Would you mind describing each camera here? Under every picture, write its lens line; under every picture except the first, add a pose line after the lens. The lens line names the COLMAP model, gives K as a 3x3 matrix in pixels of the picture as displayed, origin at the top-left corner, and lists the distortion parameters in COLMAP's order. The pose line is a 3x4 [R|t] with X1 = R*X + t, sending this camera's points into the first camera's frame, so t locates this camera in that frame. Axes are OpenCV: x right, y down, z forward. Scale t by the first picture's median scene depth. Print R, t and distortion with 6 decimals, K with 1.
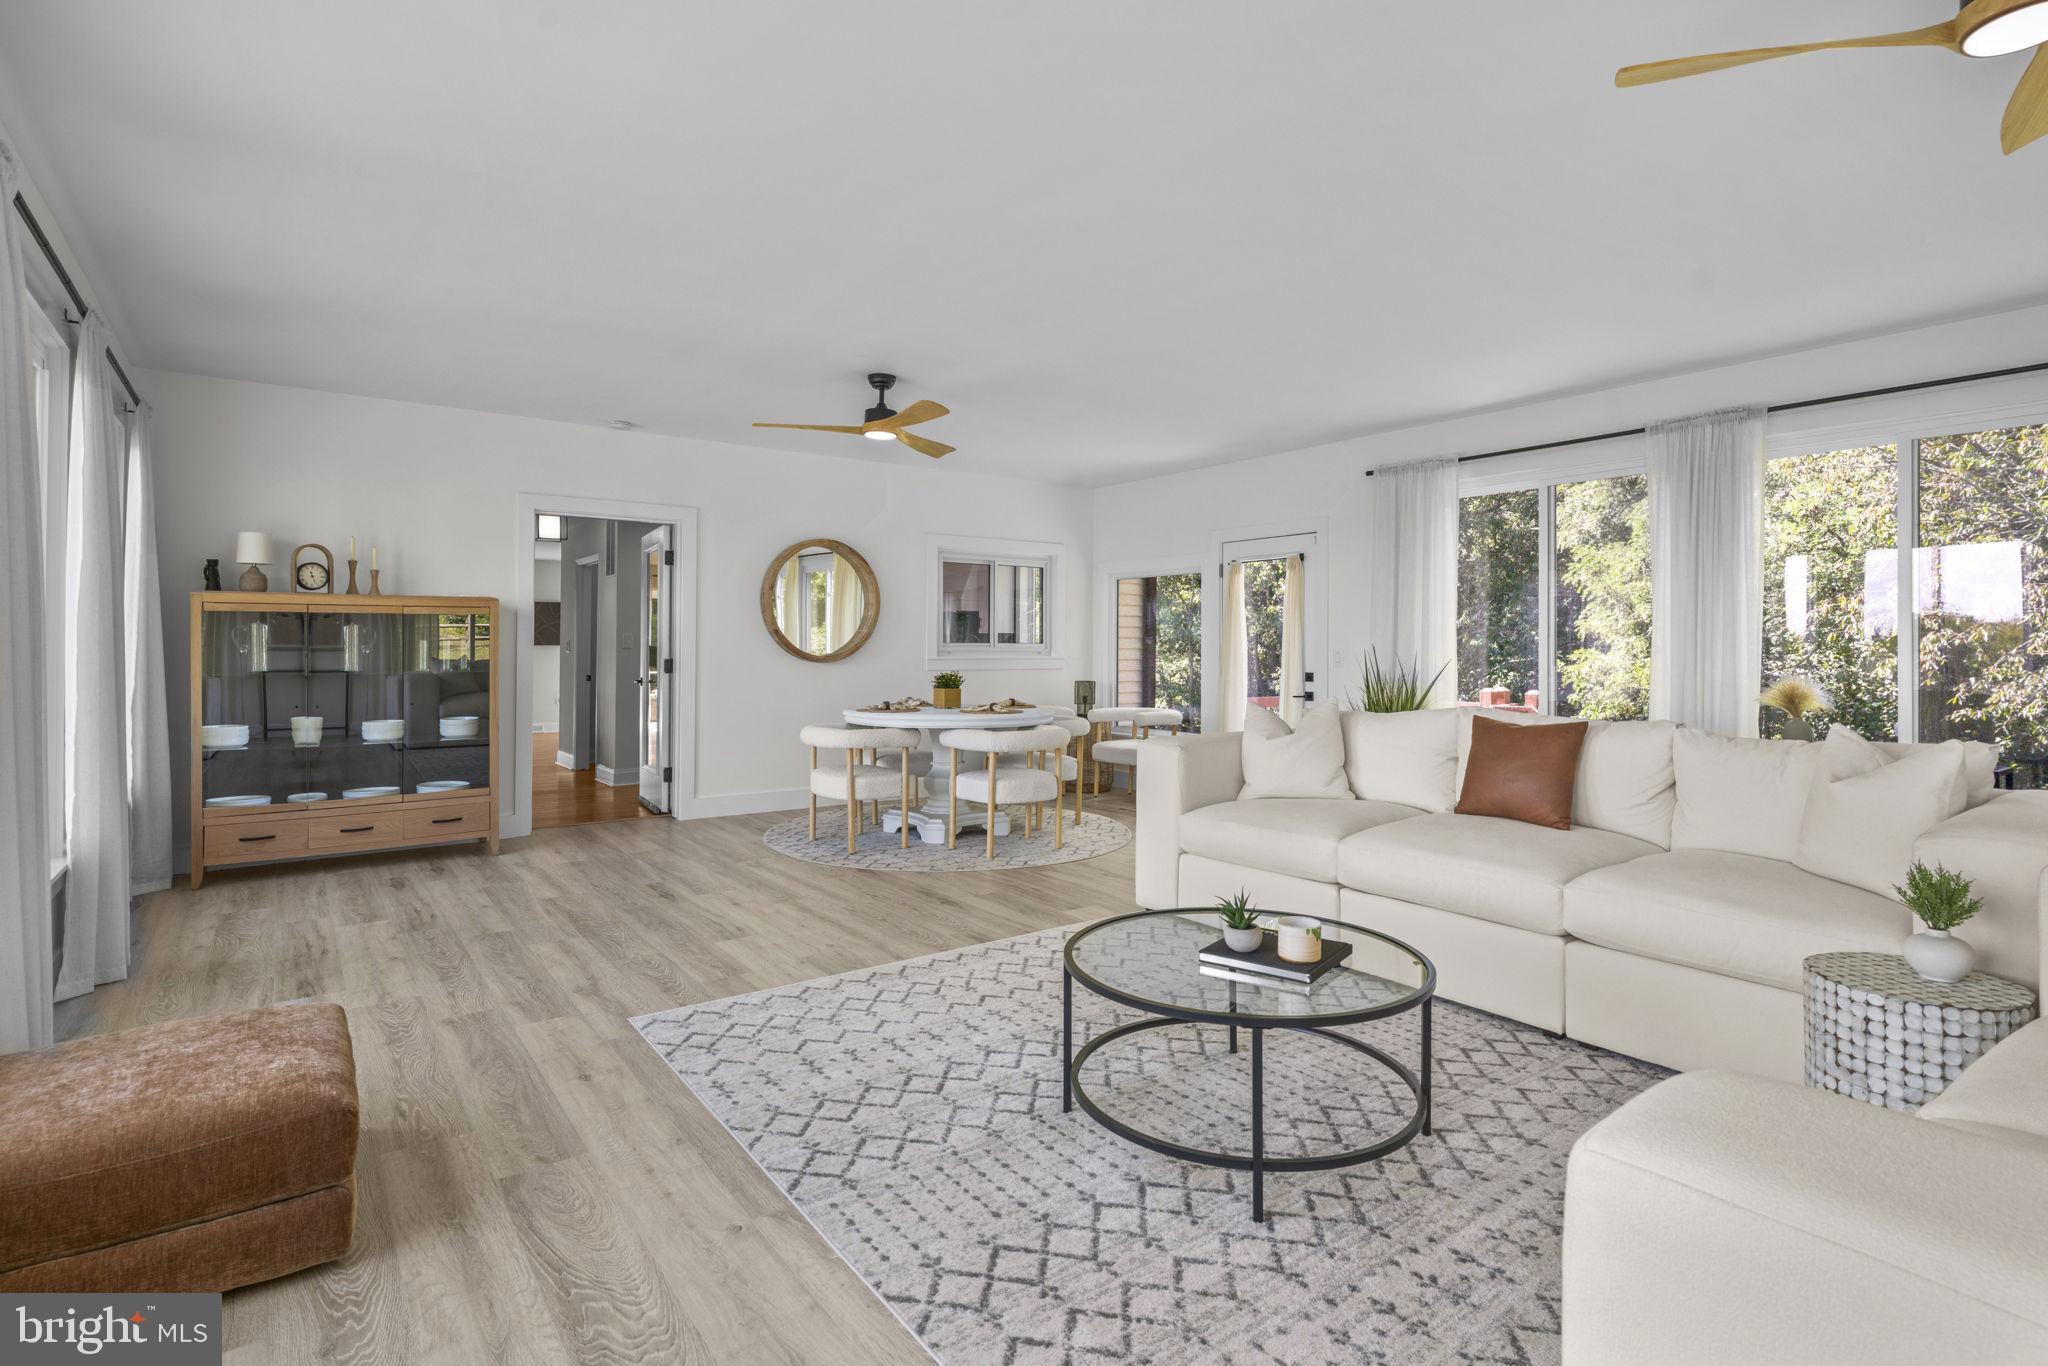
lens RADIAL K [[1011.0, 0, 1037.2], [0, 1011.0, 647.2], [0, 0, 1]] dist [0.005802, -0.001847]
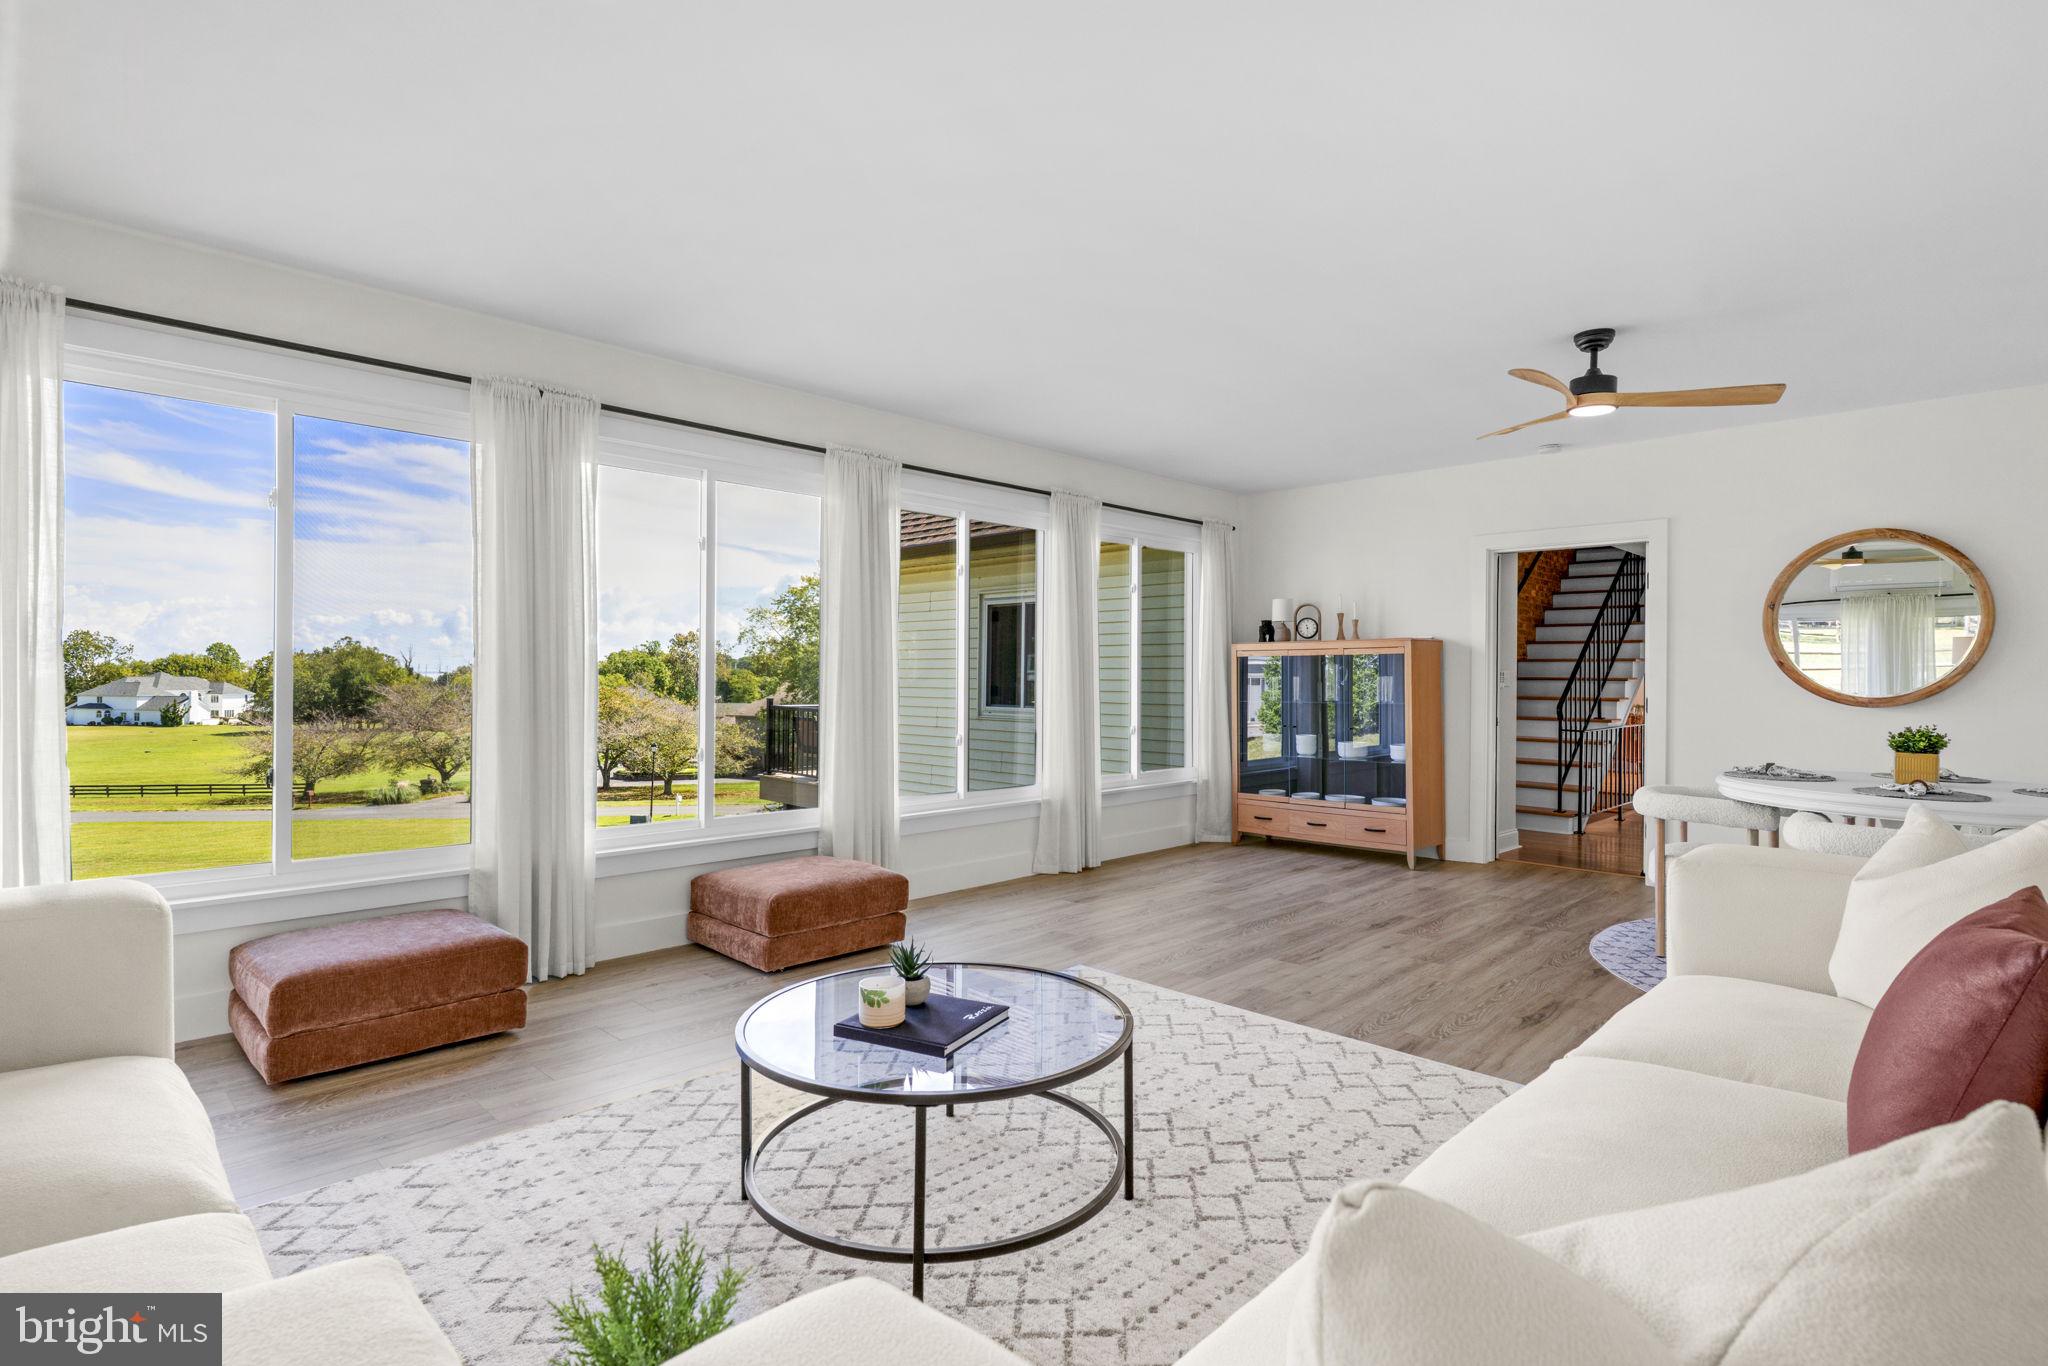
lens RADIAL K [[1011.0, 0, 1030.2], [0, 1011.0, 680.6], [0, 0, 1]] dist [0.005802, -0.001847]
pose [[0.147886, 0.003140, -0.988999, 0.579171], [-0.006698, 0.999975, 0.002174, -0.002144], [0.988982, 0.006303, 0.147903, 0.486604]]
